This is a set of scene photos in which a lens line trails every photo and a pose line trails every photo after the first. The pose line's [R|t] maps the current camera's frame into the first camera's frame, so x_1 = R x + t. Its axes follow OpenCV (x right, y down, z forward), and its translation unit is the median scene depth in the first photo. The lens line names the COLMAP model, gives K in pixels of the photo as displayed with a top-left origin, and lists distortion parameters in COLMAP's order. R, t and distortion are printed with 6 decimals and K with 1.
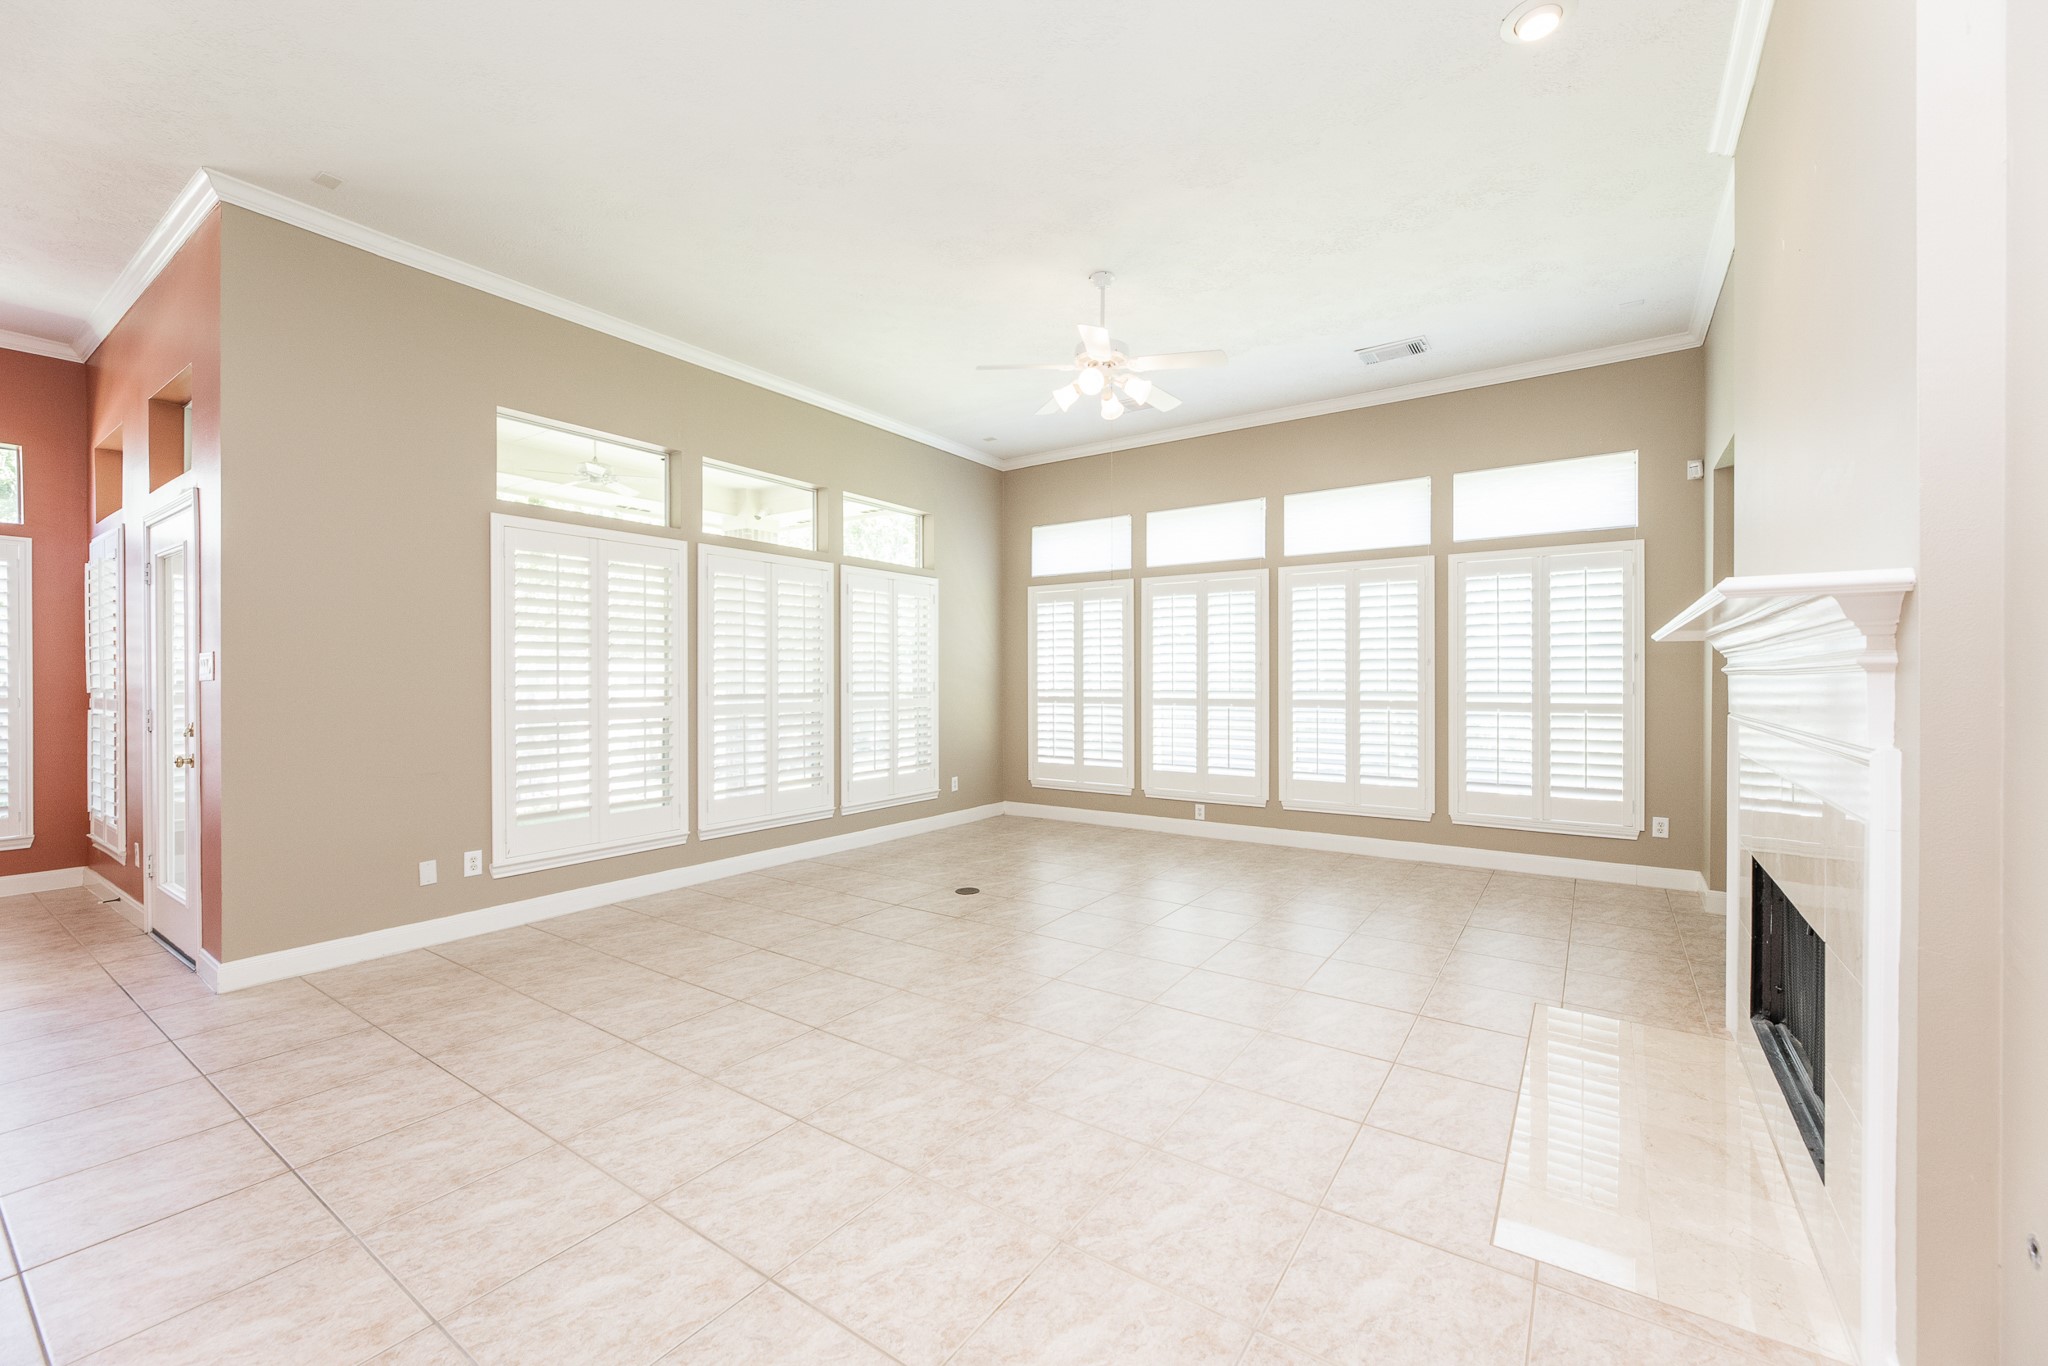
lens RADIAL K [[826.3, 0, 1035.5], [0, 826.3, 674.5], [0, 0, 1]] dist [-0.006242, 0.001272]
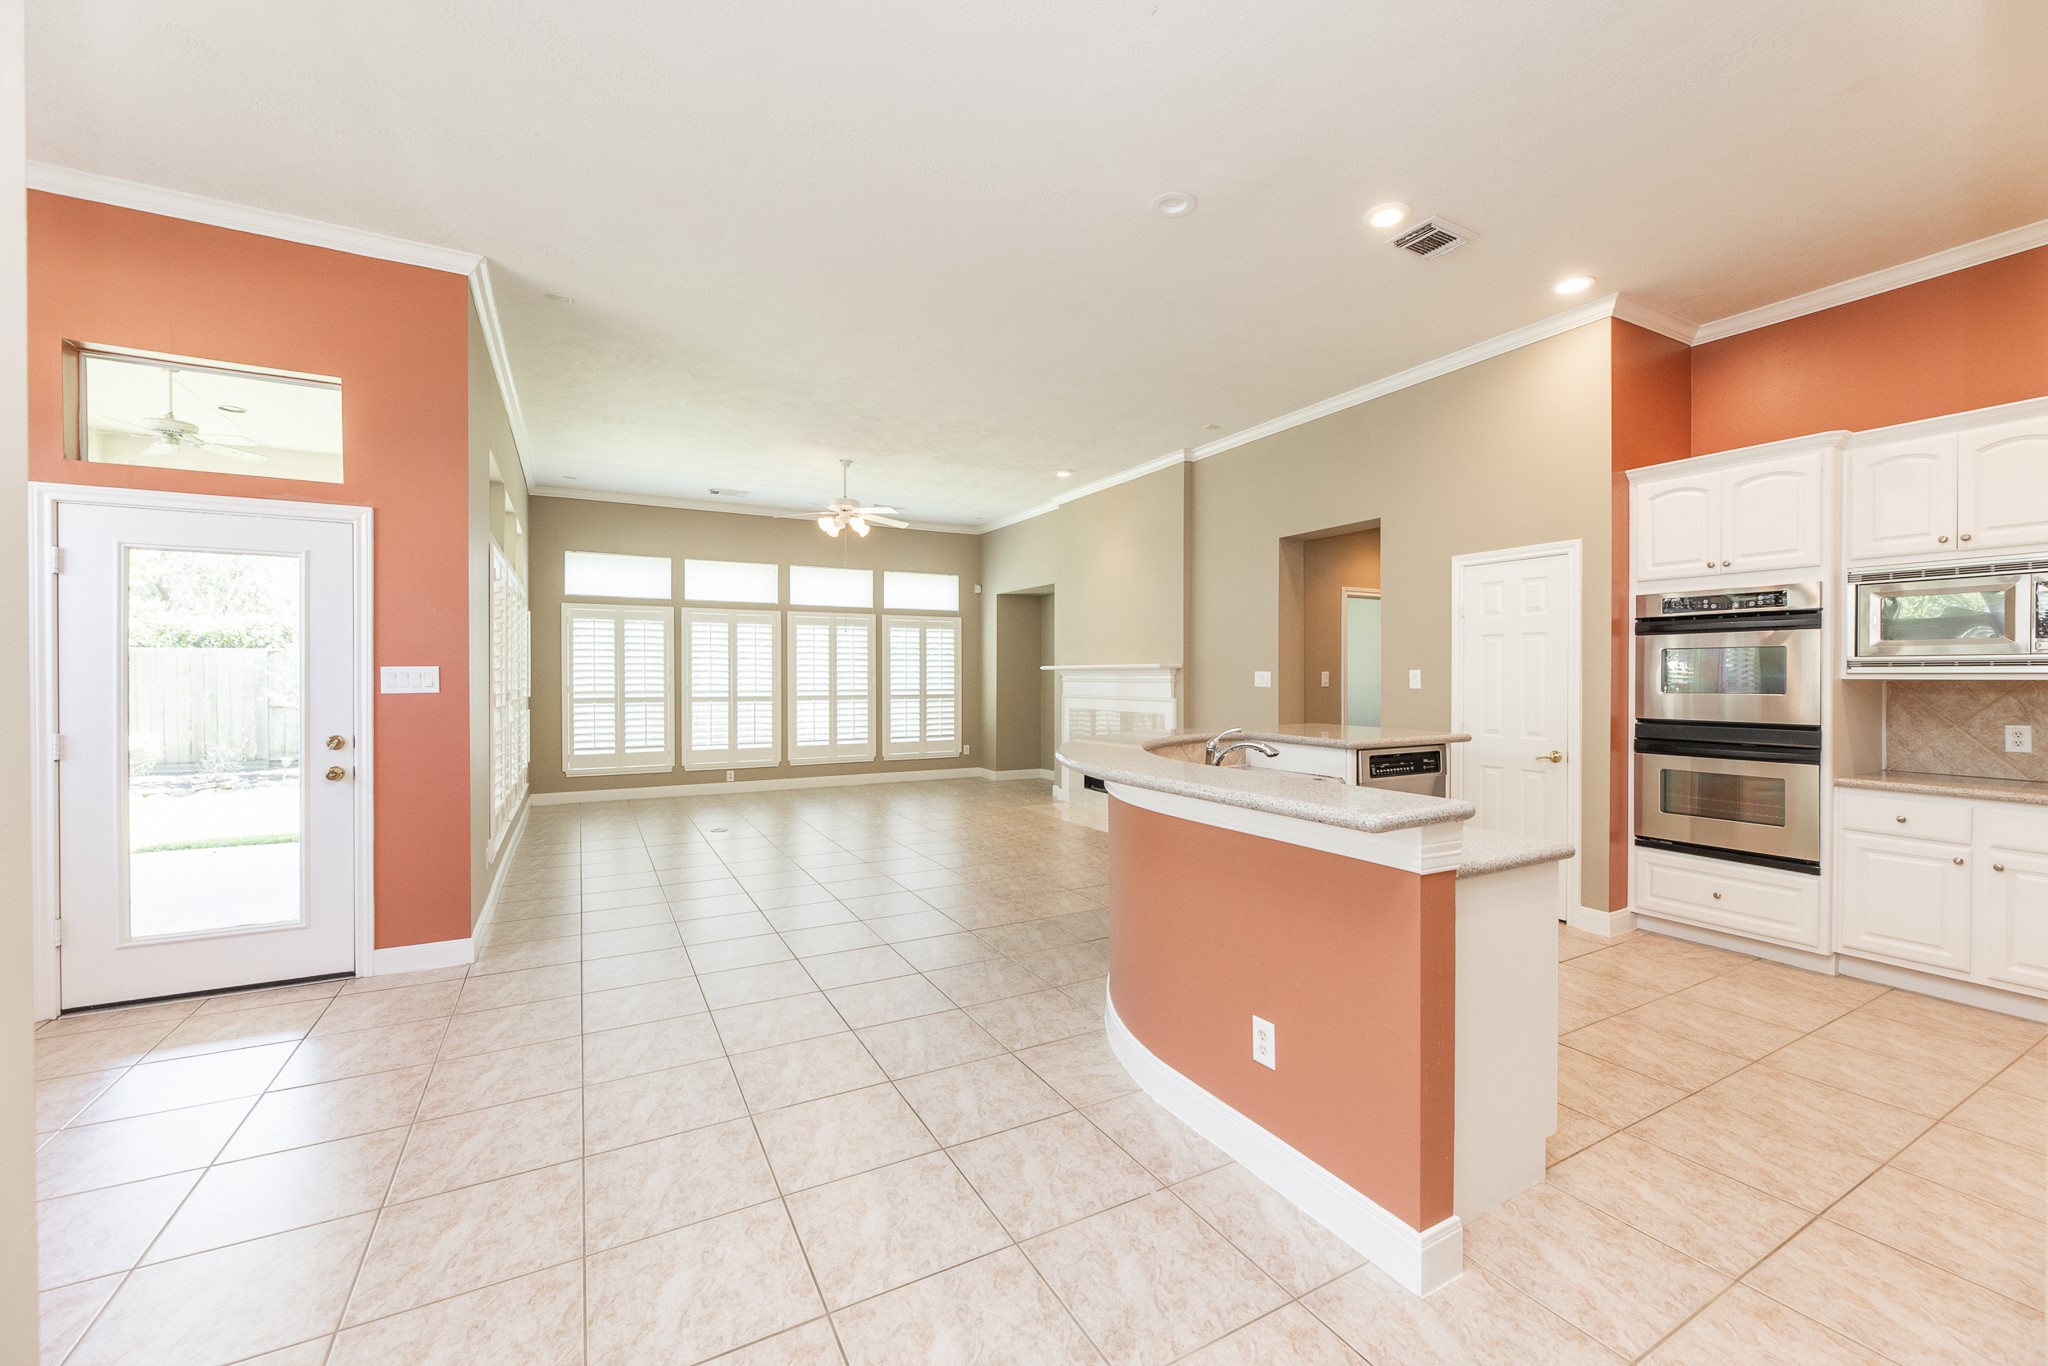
lens RADIAL K [[826.3, 0, 1035.7], [0, 826.3, 680.9], [0, 0, 1]] dist [-0.006242, 0.001272]
pose [[0.447404, -0.003566, 0.894325, -0.977212], [-0.004825, 0.999968, 0.006401, -0.011457], [-0.894319, -0.007179, 0.447373, -0.130789]]
